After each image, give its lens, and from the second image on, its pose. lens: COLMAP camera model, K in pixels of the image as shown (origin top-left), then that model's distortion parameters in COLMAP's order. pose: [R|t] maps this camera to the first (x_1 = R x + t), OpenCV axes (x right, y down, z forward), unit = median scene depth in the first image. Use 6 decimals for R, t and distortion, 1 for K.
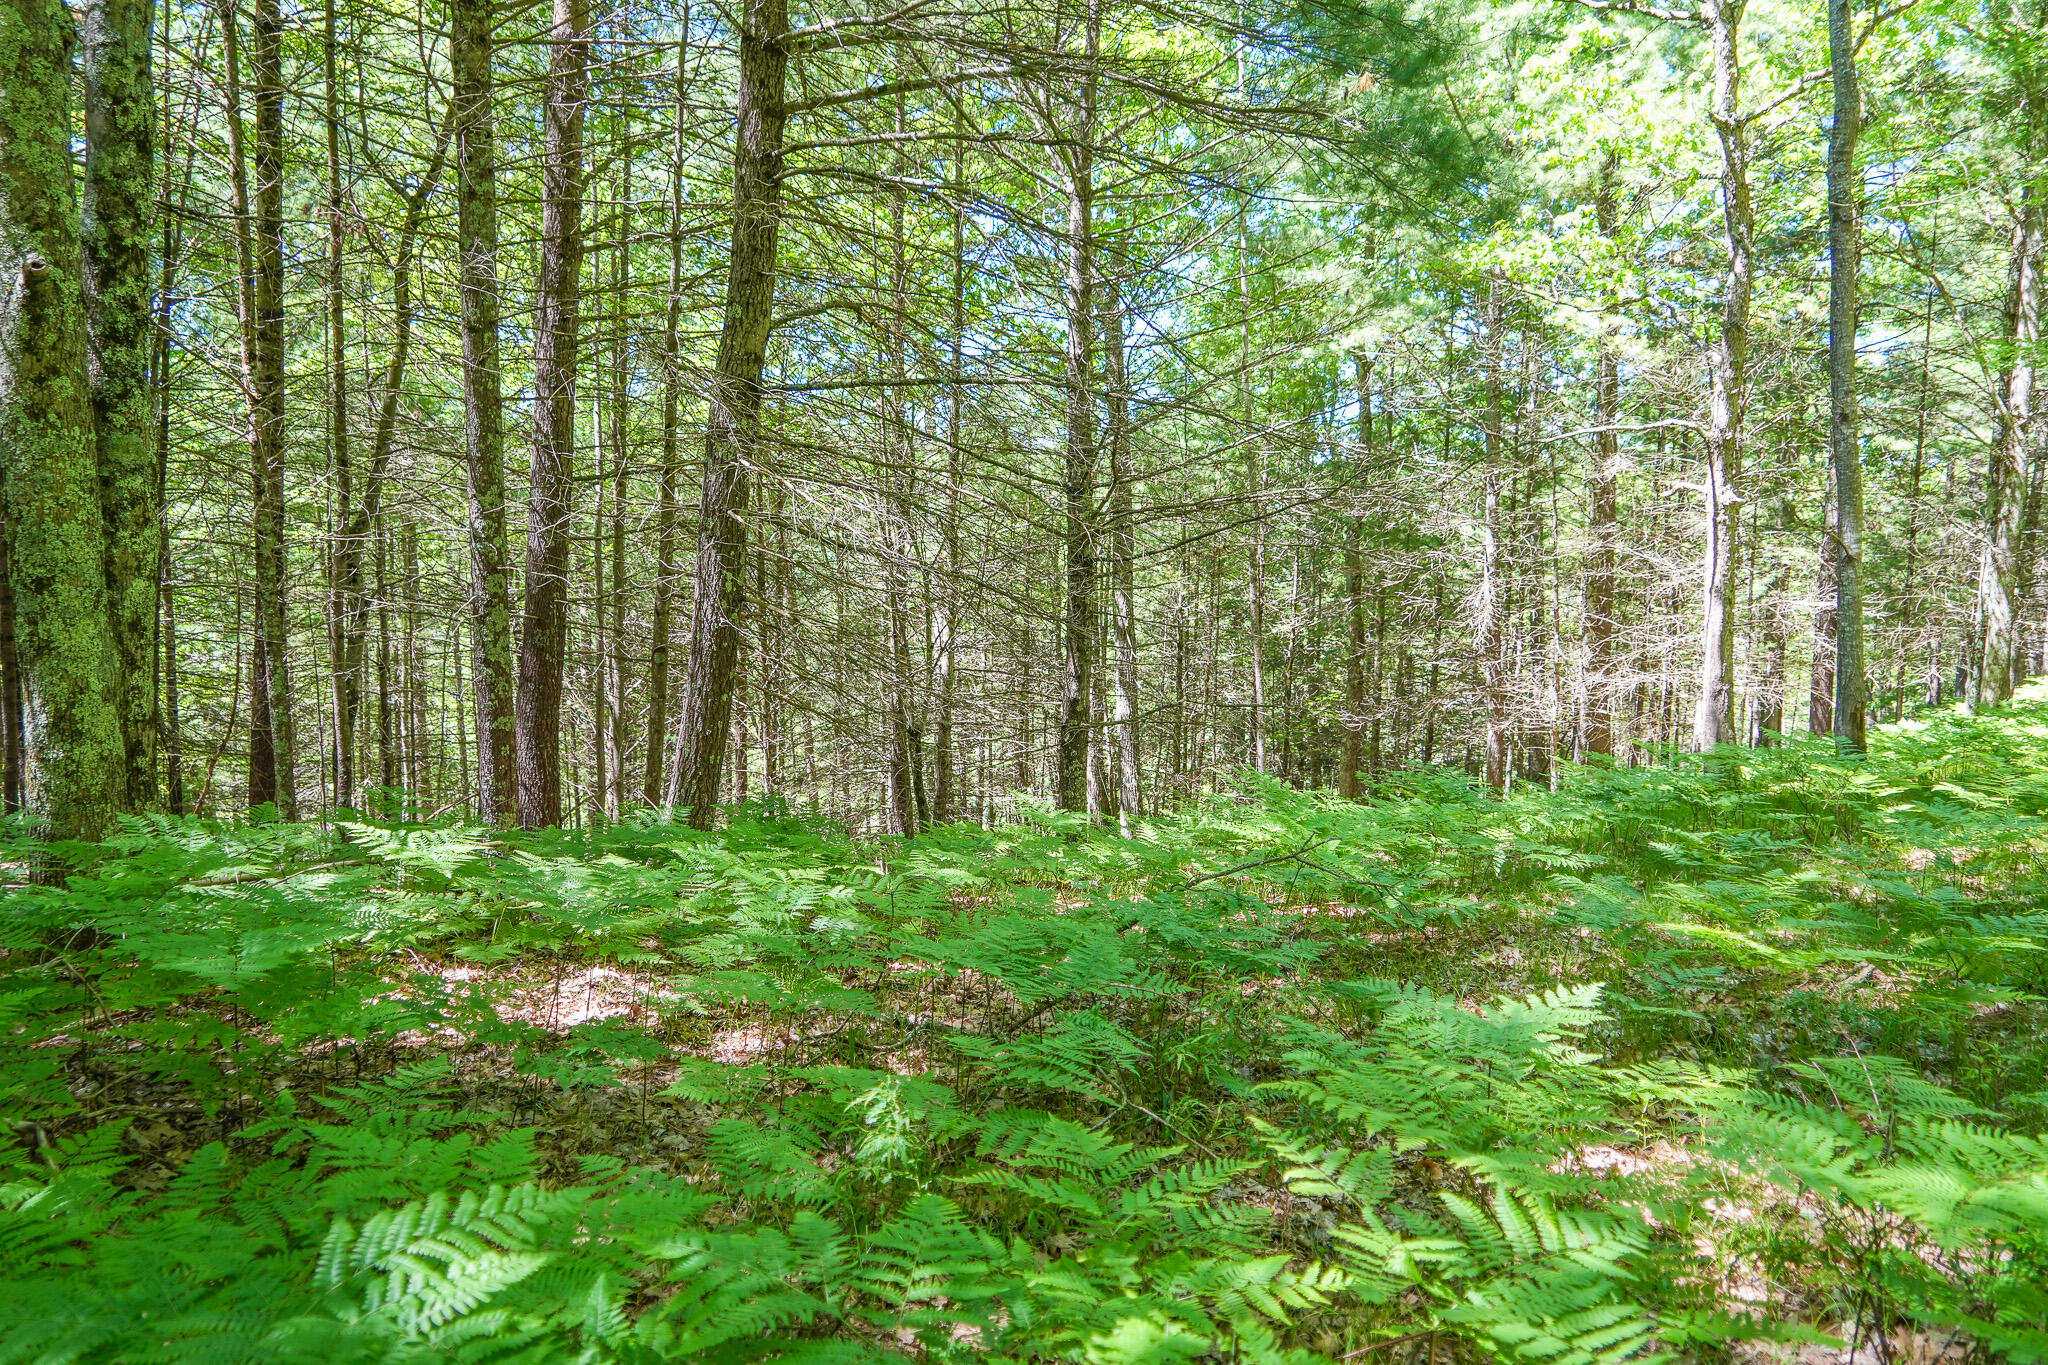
lens RADIAL K [[1364.9, 0, 1020.8], [0, 1364.9, 680.1], [0, 0, 1]] dist [-0.000829, 0.000099]
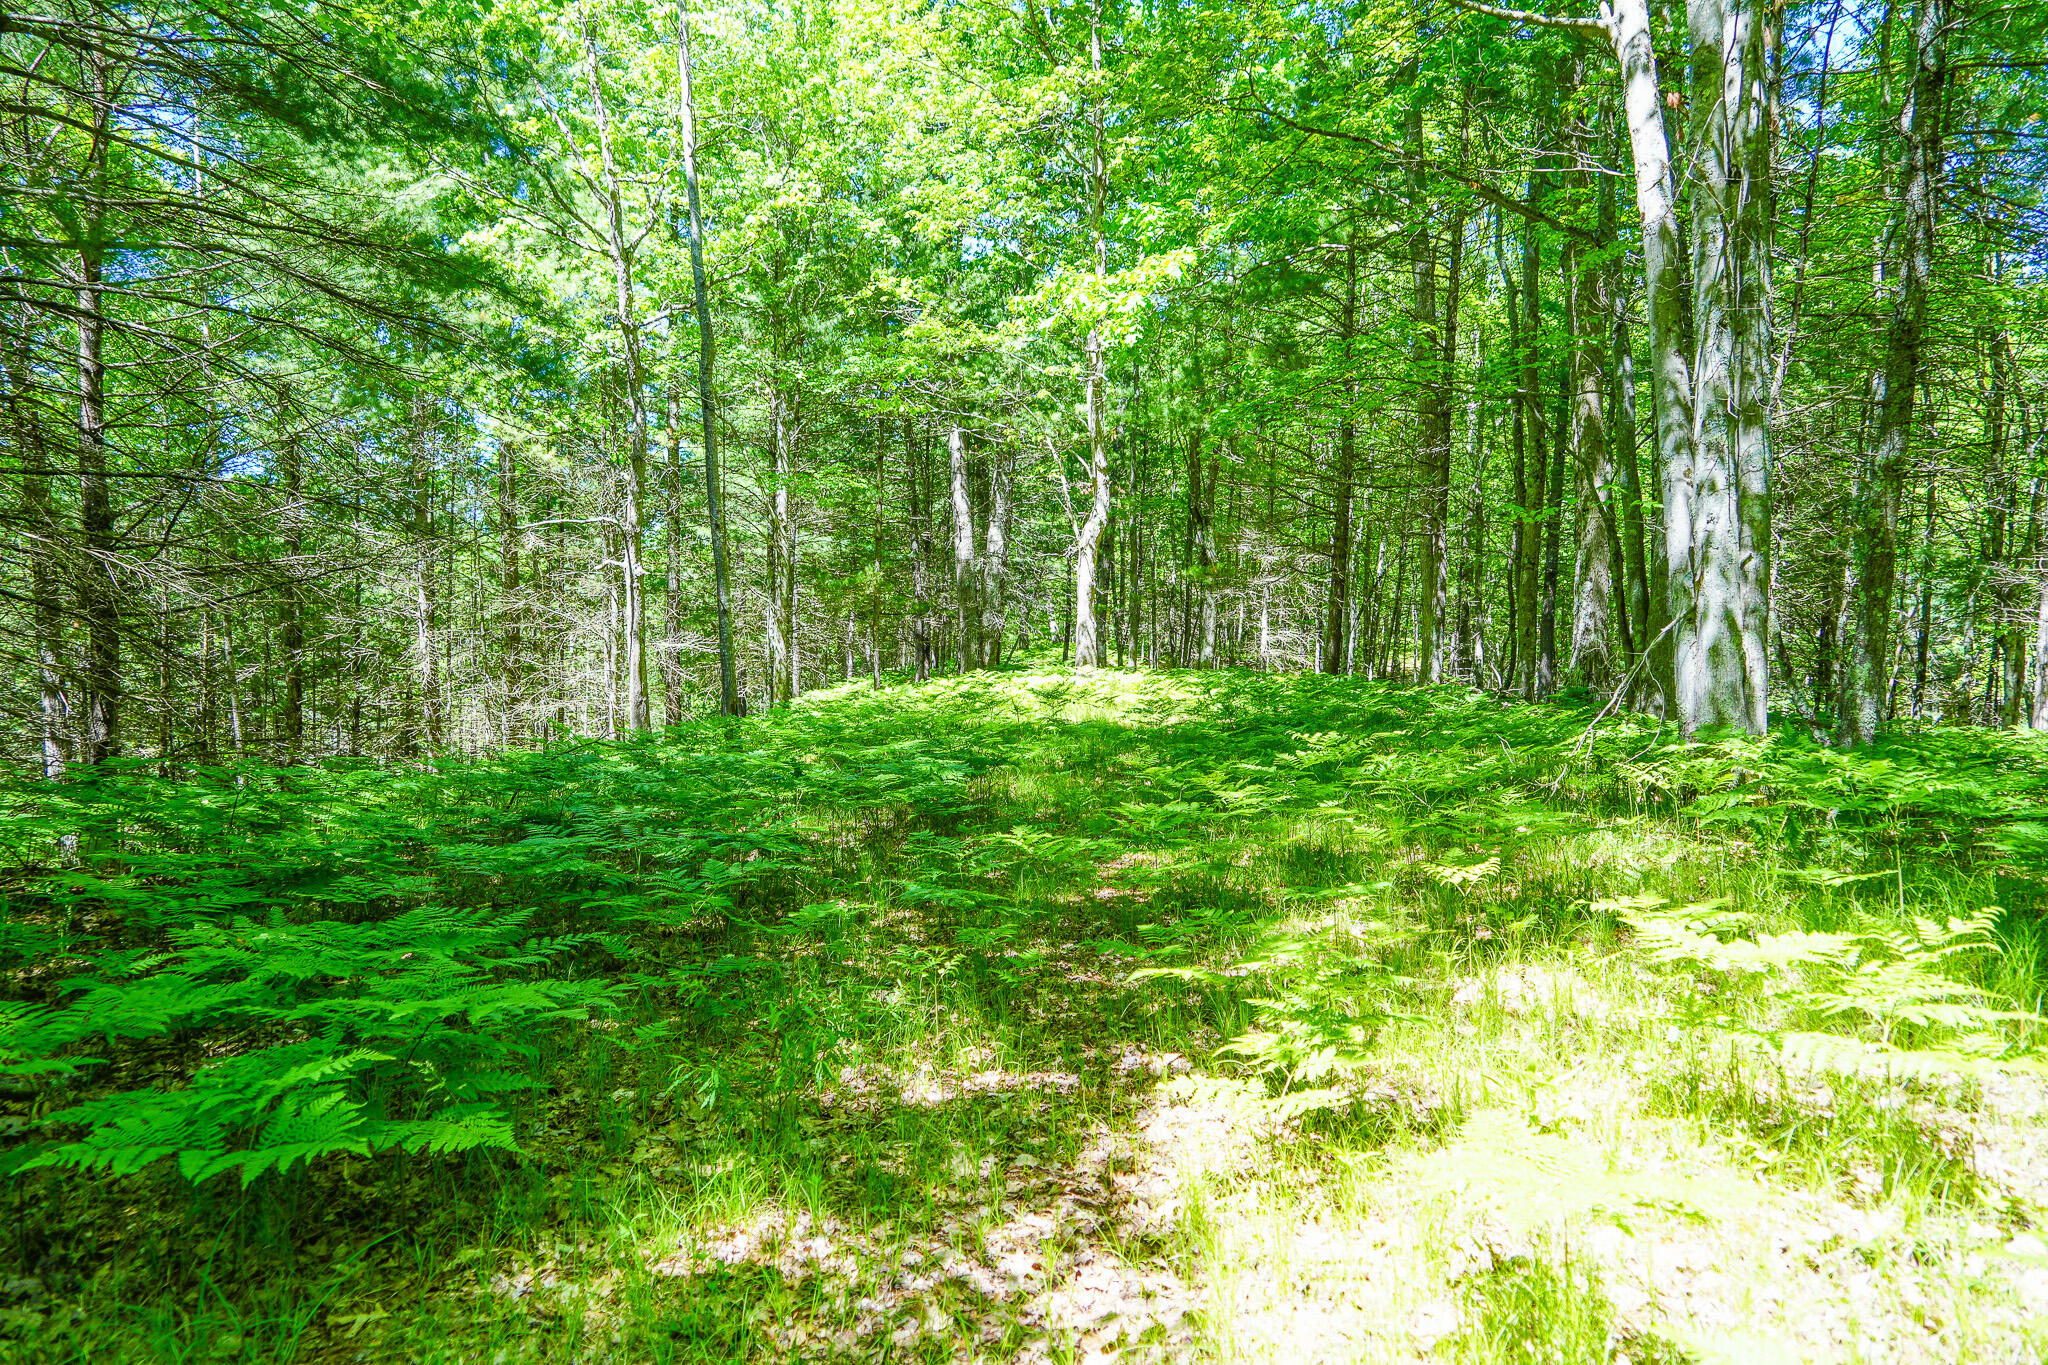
lens RADIAL K [[1364.9, 0, 1023.3], [0, 1364.9, 679.1], [0, 0, 1]] dist [-0.000829, 0.000099]
pose [[0.678244, -0.035650, 0.733972, -0.217989], [0.068381, 0.997550, -0.014736, 0.025720], [-0.731648, 0.060184, 0.679020, -0.230417]]
